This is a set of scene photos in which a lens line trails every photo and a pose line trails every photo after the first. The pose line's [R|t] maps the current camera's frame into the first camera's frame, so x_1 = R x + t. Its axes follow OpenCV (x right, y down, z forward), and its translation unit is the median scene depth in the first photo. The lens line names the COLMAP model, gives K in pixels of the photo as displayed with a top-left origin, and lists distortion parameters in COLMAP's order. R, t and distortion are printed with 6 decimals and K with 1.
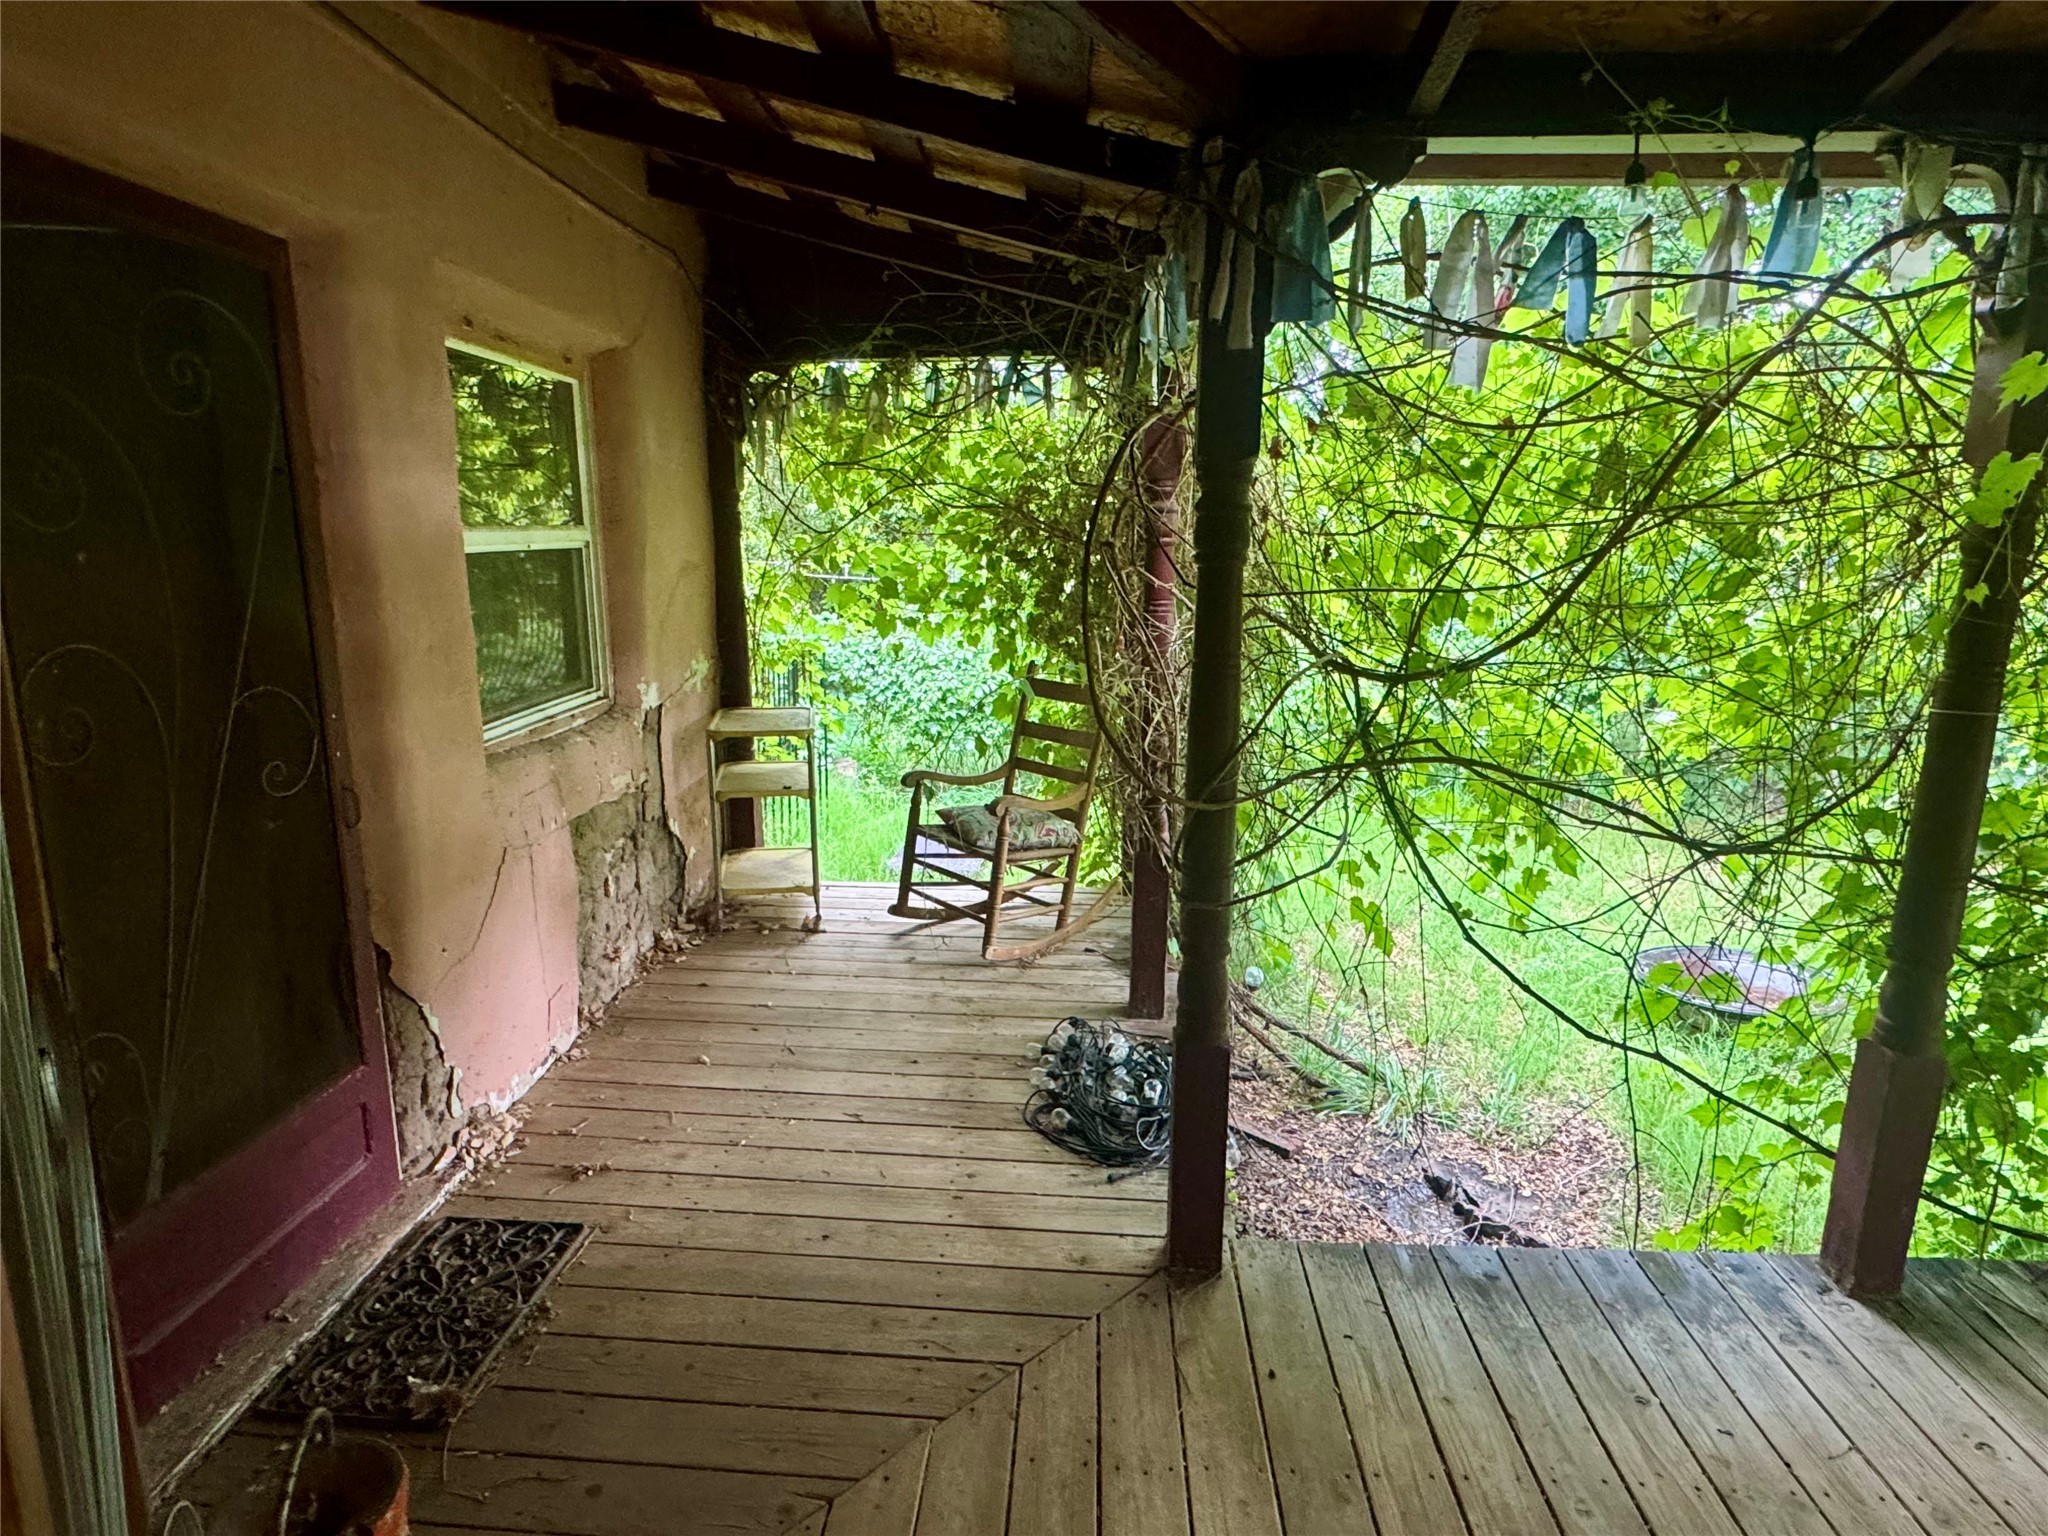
lens RADIAL K [[1161.9, 0, 1020.7], [0, 1161.9, 773.3], [0, 0, 1]] dist [-0.002276, 0.001826]
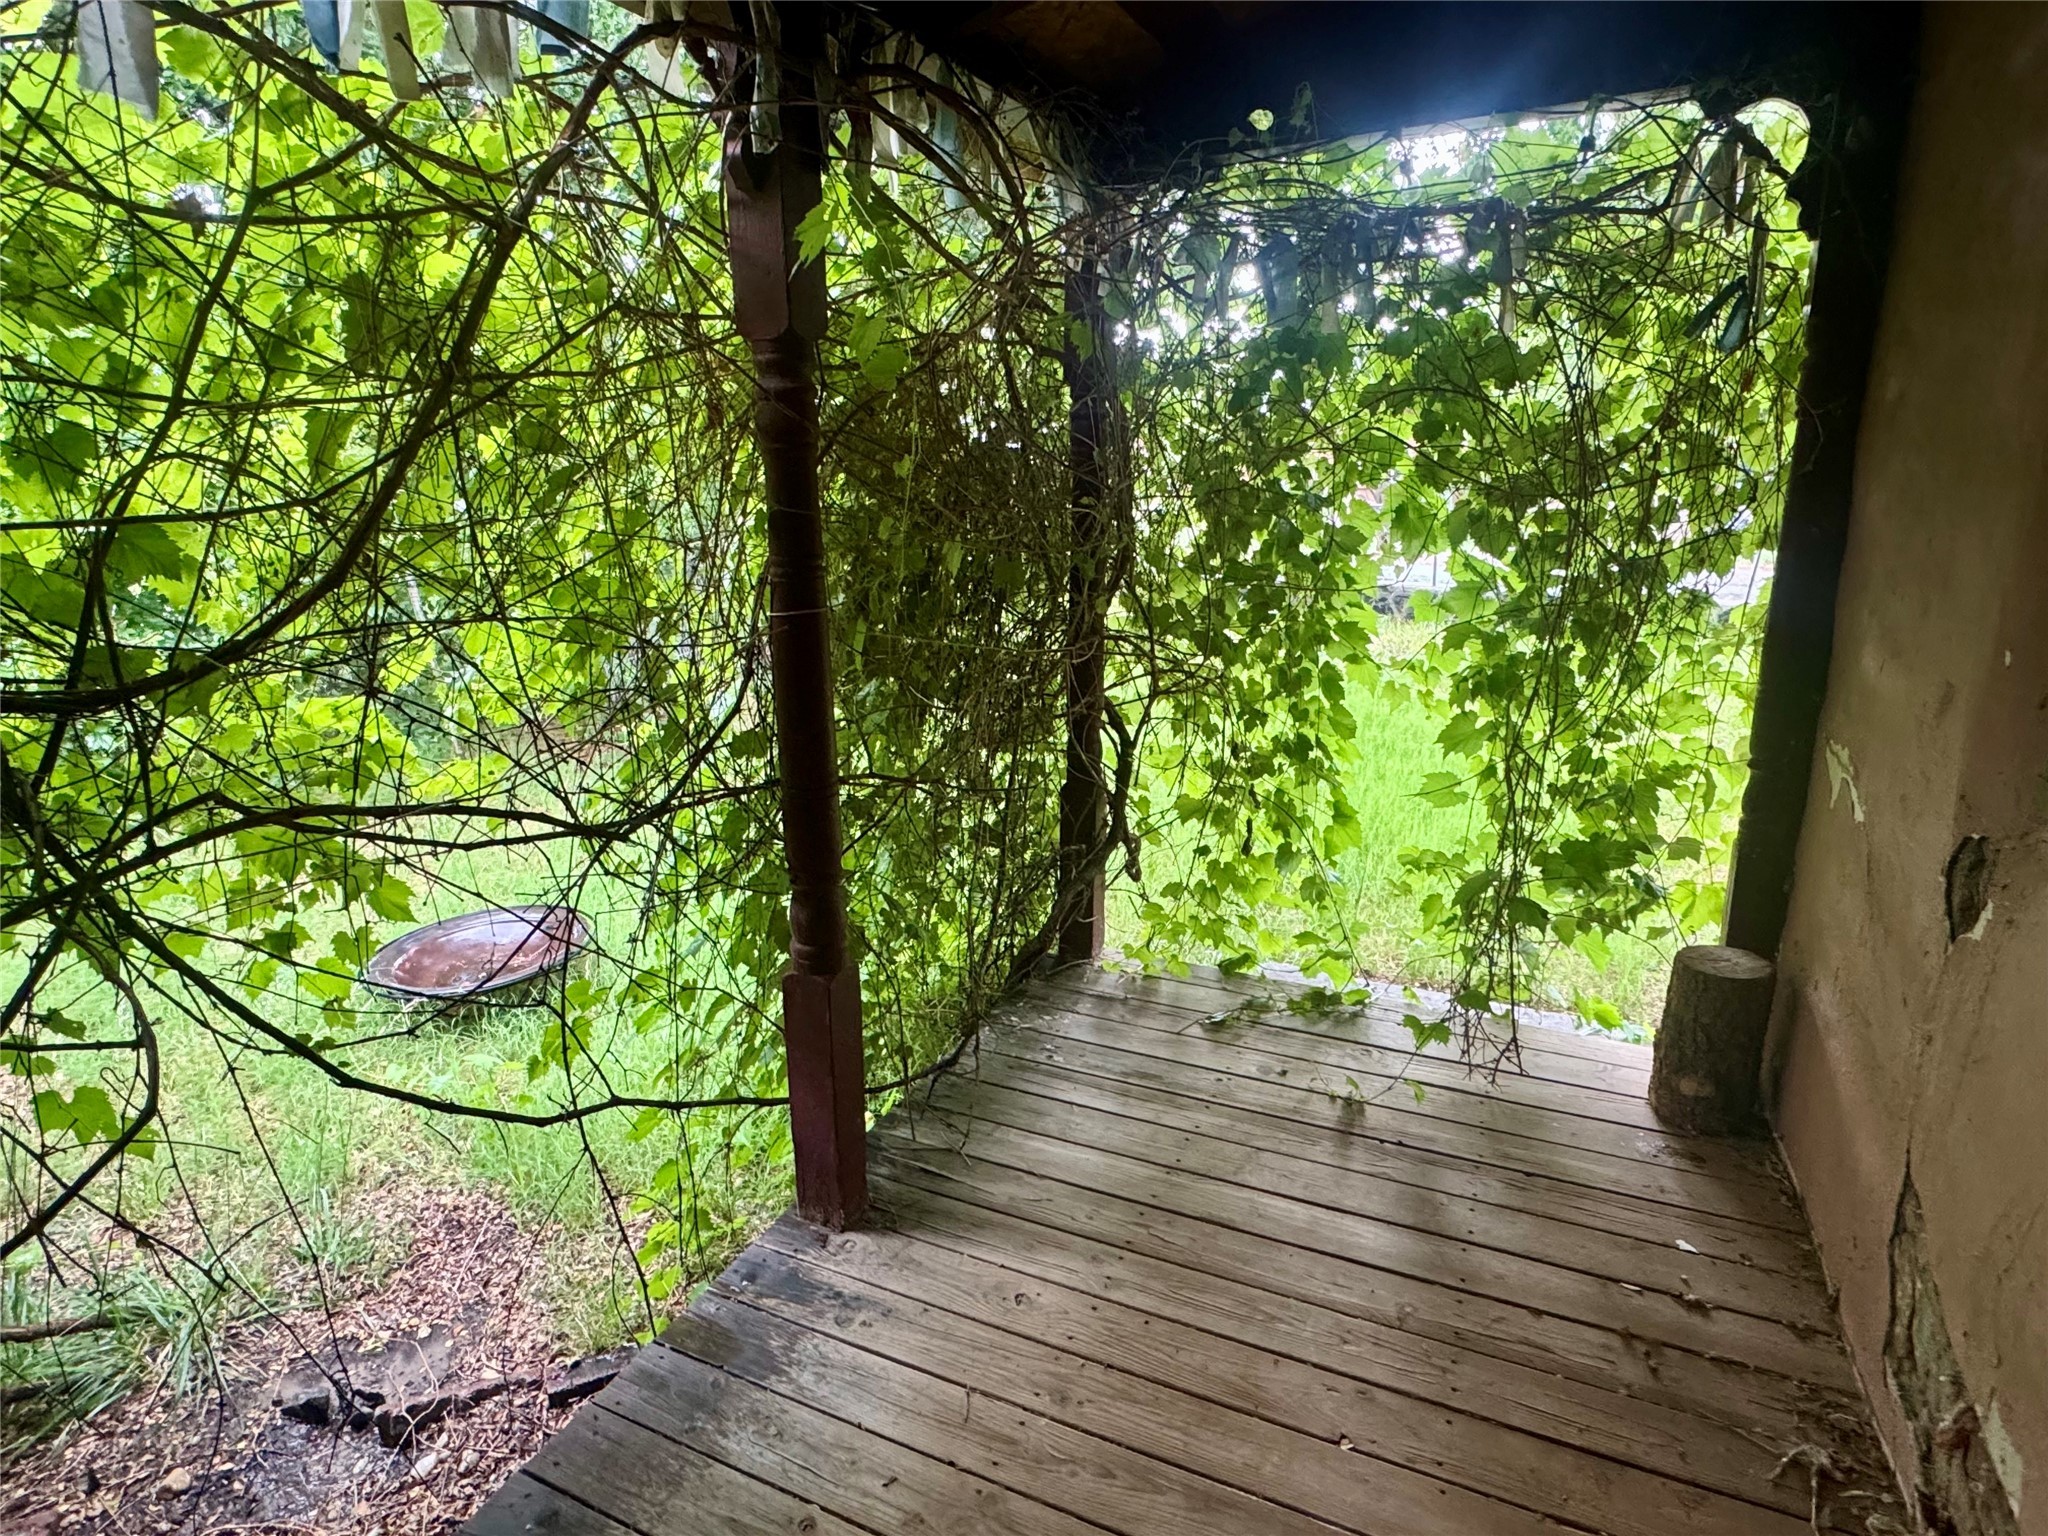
lens RADIAL K [[1161.9, 0, 1020.7], [0, 1161.9, 773.3], [0, 0, 1]] dist [-0.002276, 0.001826]
pose [[0.393911, -0.253442, 0.883517, 0.020499], [0.217854, 0.959587, 0.178134, -0.048391], [-0.892958, 0.122309, 0.433205, 0.390014]]
